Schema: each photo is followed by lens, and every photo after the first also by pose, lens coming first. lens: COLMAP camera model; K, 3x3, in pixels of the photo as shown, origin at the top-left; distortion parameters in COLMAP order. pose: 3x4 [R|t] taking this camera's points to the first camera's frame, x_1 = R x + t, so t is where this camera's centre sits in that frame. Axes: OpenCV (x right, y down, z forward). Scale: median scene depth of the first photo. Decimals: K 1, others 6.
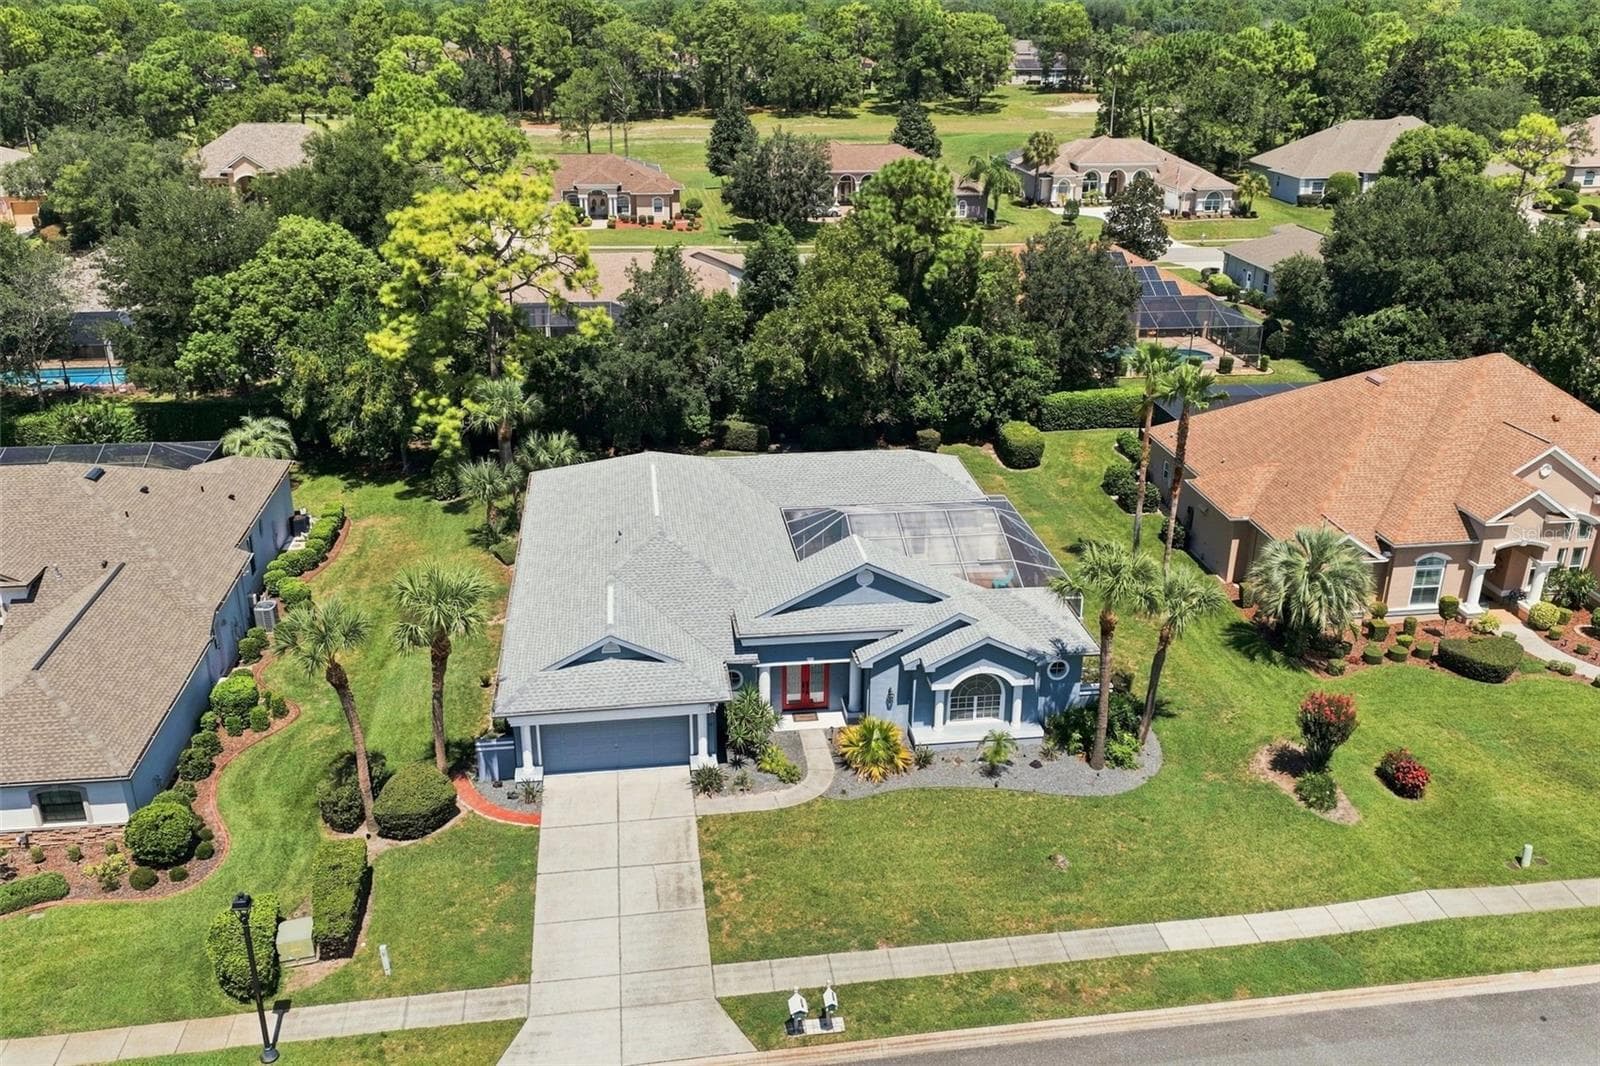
lens RADIAL K [[1330.6, 0, 800.0], [0, 1330.6, 533.0], [0, 0, 1]] dist [0.032823, -0.060148]
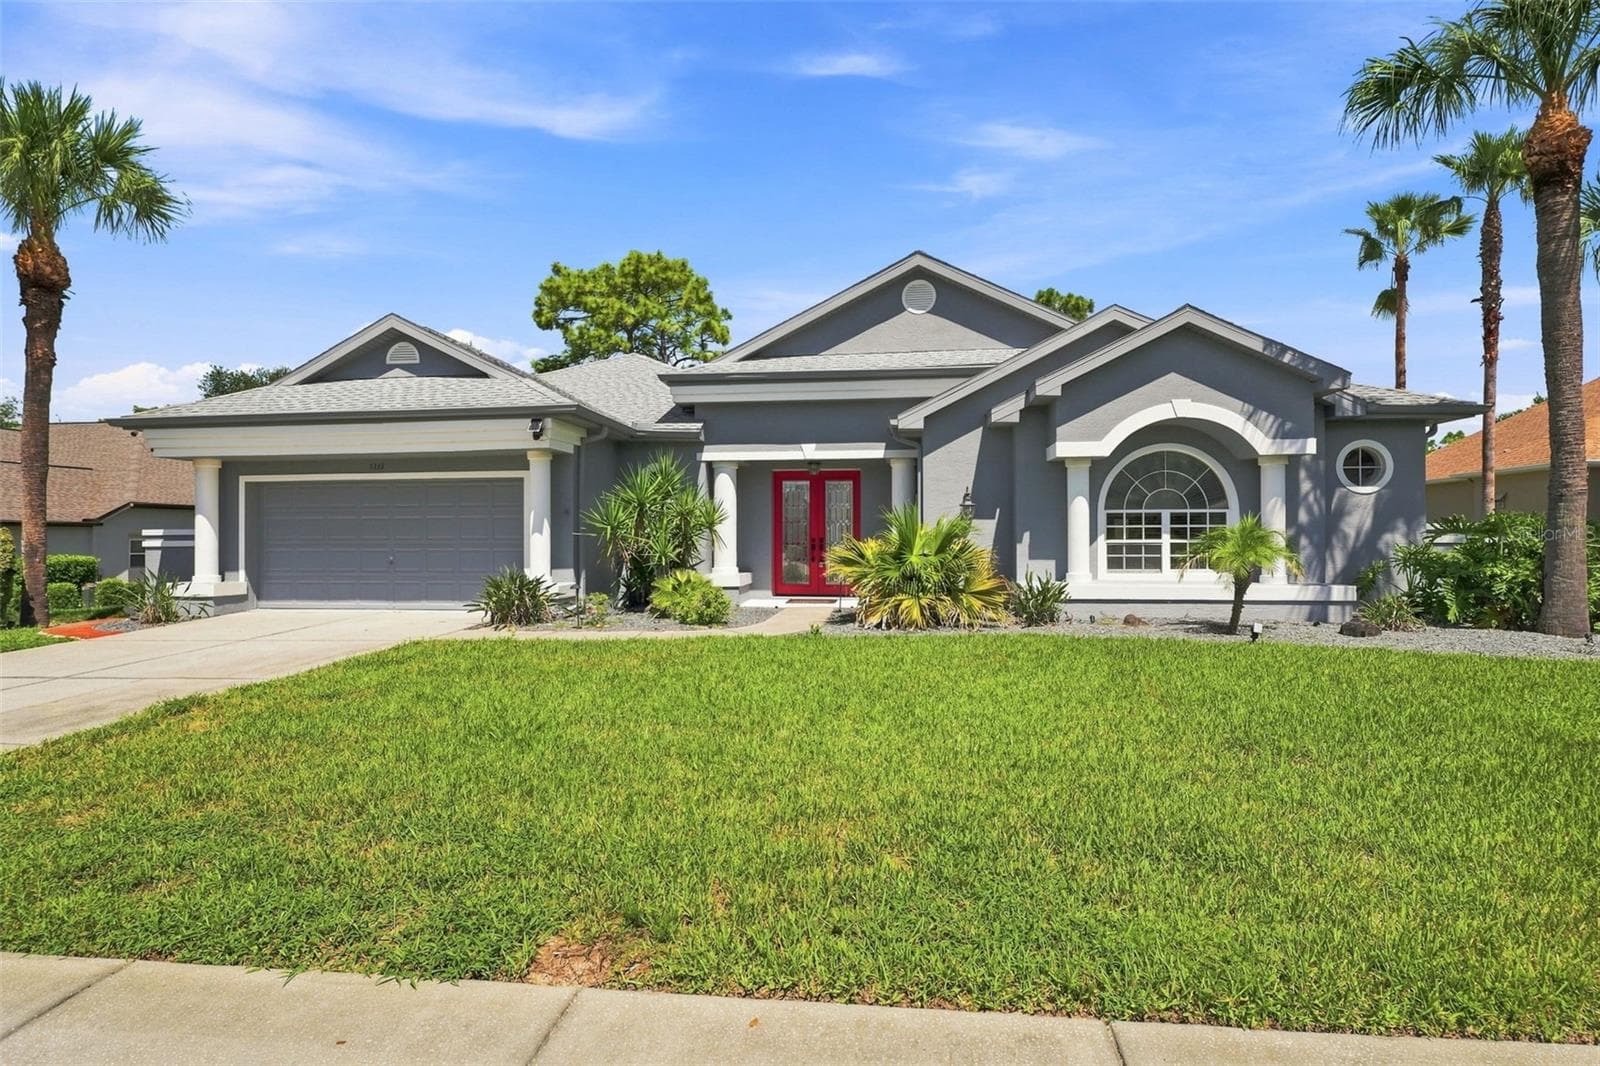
lens RADIAL K [[787.0, 0, 800.0], [0, 787.0, 533.0], [0, 0, 1]] dist [0.001439, -0.000095]
pose [[0.966775, -0.005106, -0.255579, 0.057885], [-0.092798, 0.924586, -0.369499, 0.168751], [0.238192, 0.380939, 0.893392, 0.524262]]
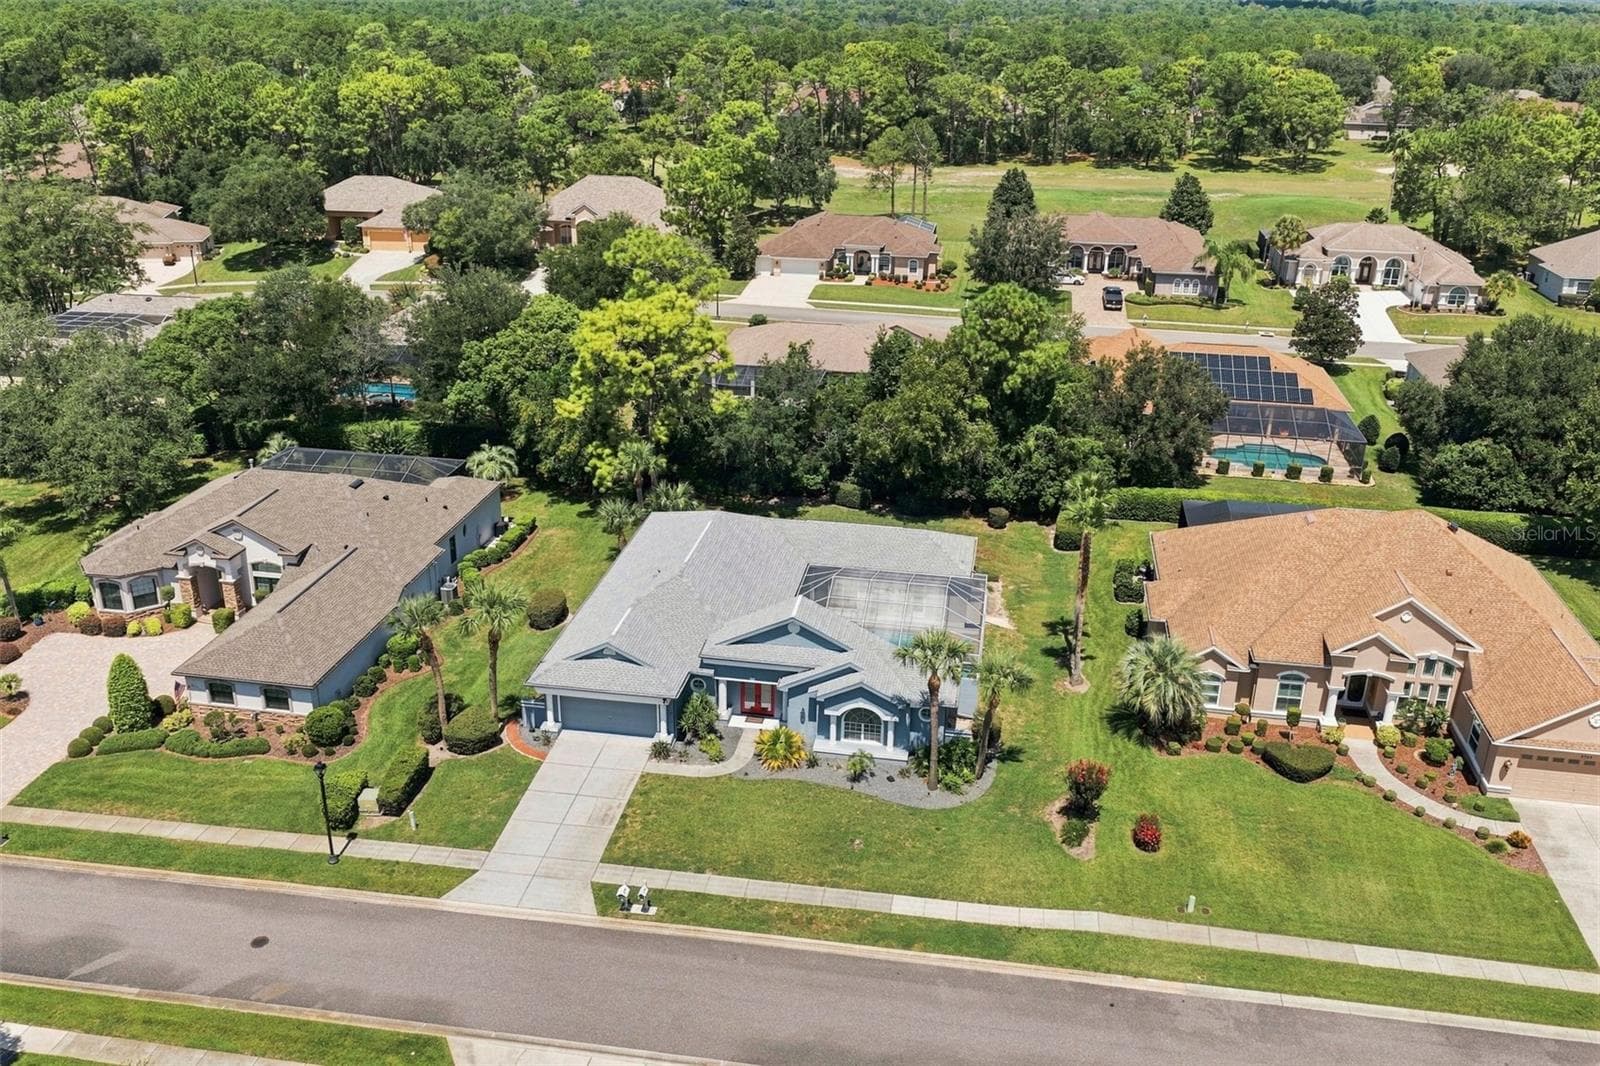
lens RADIAL K [[1330.6, 0, 800.0], [0, 1330.6, 533.0], [0, 0, 1]] dist [0.032823, -0.060148]
pose [[0.954815, 0.121229, -0.271352, 0.297626], [-0.120873, 0.992503, 0.018092, -0.064420], [0.271511, 0.015525, 0.962310, -0.247349]]
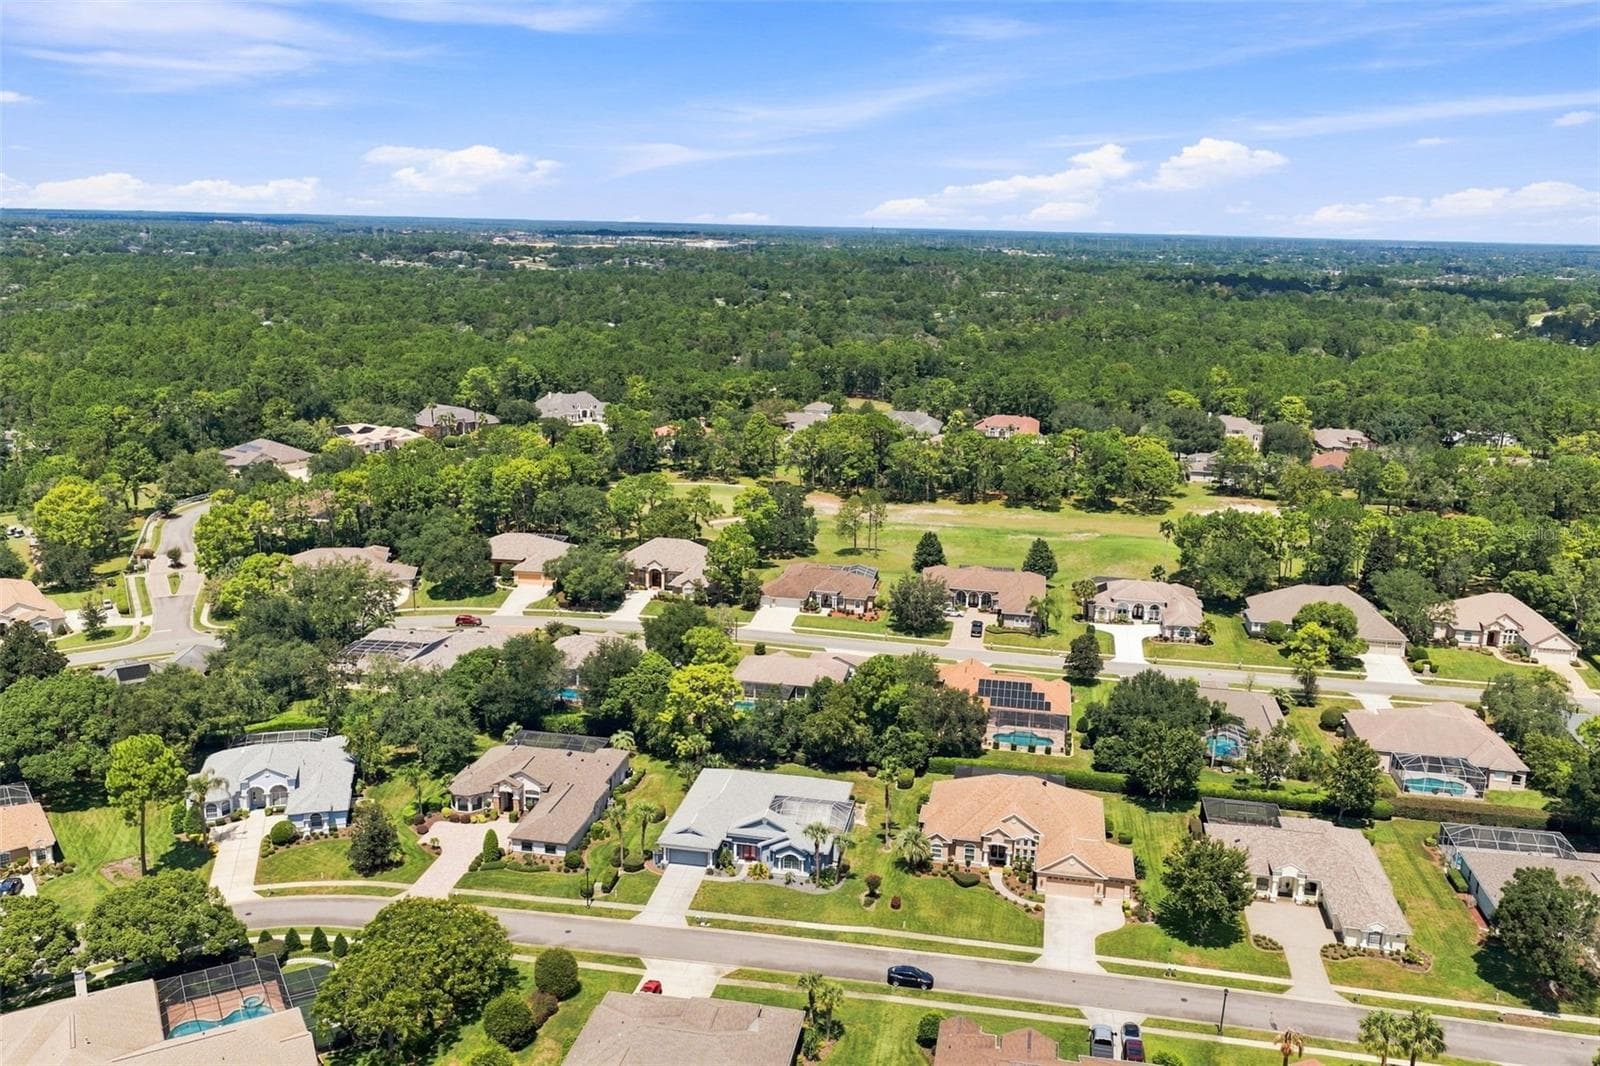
lens RADIAL K [[1330.6, 0, 800.0], [0, 1330.6, 533.0], [0, 0, 1]] dist [0.032823, -0.060148]
pose [[0.950173, 0.087979, -0.299051, 0.779631], [-0.135171, 0.980746, -0.140948, -0.159678], [0.280893, 0.174348, 0.943770, -1.678059]]
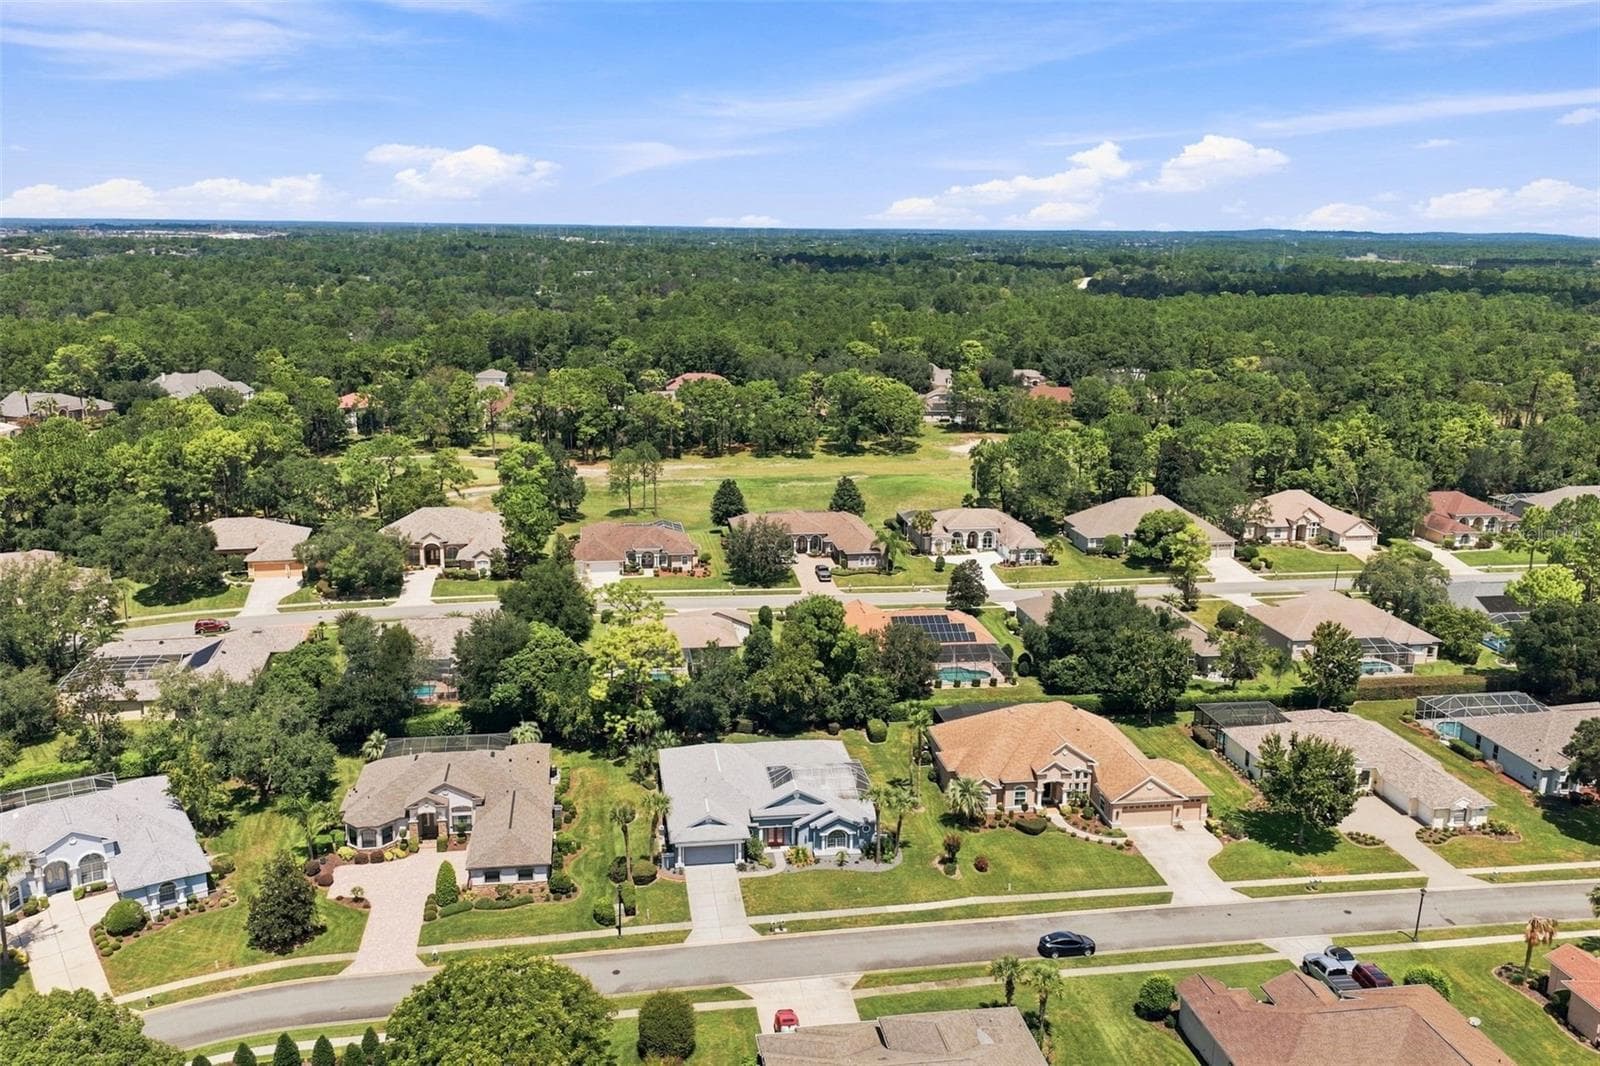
lens RADIAL K [[1330.6, 0, 800.0], [0, 1330.6, 533.0], [0, 0, 1]] dist [0.032823, -0.060148]
pose [[0.999741, 0.002341, 0.022619, -0.006664], [0.001289, 0.987256, -0.159136, -0.046303], [-0.022704, 0.159124, 0.986998, -1.317027]]
